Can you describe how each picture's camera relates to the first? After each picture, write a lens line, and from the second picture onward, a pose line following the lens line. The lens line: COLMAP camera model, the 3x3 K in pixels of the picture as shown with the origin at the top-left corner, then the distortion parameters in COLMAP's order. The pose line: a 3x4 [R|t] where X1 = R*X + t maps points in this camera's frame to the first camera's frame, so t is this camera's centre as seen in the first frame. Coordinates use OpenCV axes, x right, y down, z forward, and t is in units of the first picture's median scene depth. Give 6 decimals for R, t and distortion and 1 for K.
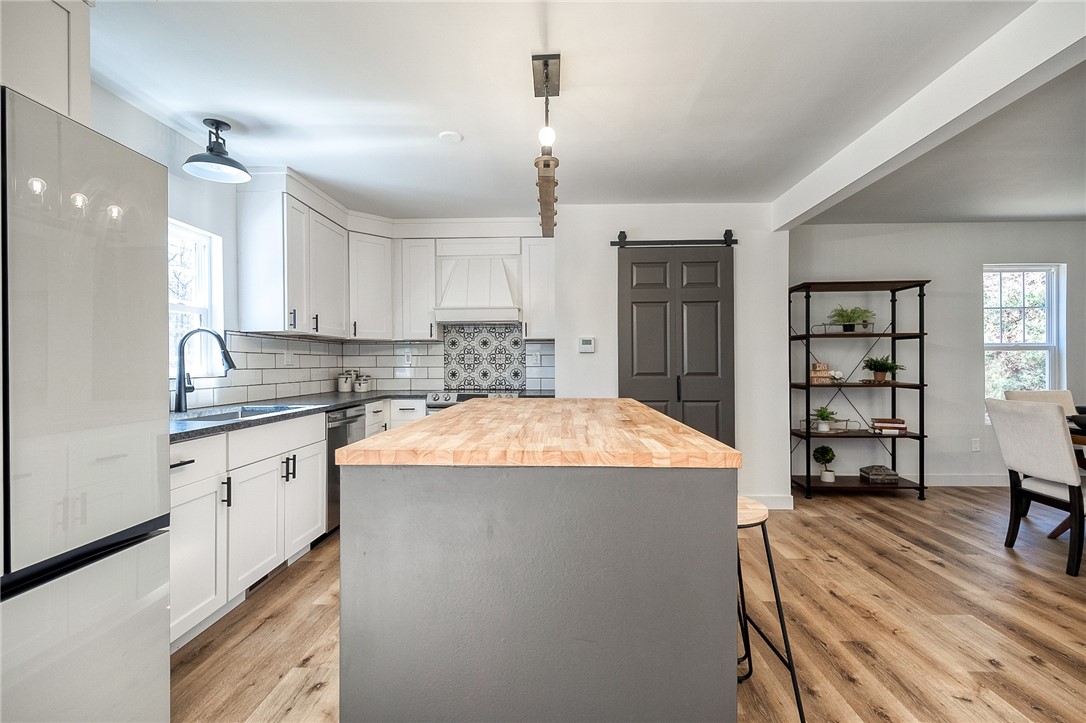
lens RADIAL K [[483.9, 0, 551.6], [0, 483.9, 364.4], [0, 0, 1]] dist [0.002126, -0.000822]
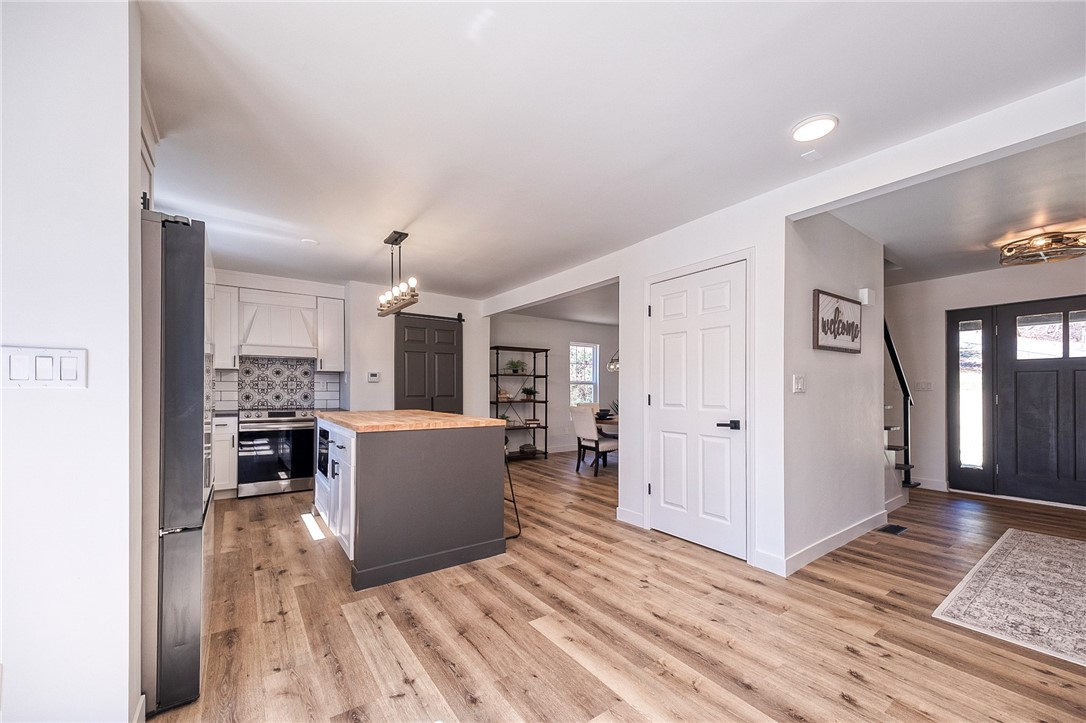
lens RADIAL K [[416.0, 0, 524.0], [0, 416.0, 389.1], [0, 0, 1]] dist [-0.000045, 0.000118]
pose [[0.816900, 0.007409, 0.576732, -0.285729], [-0.006204, 0.999973, -0.004058, -0.000072], [-0.576746, -0.000263, 0.816923, -0.331131]]
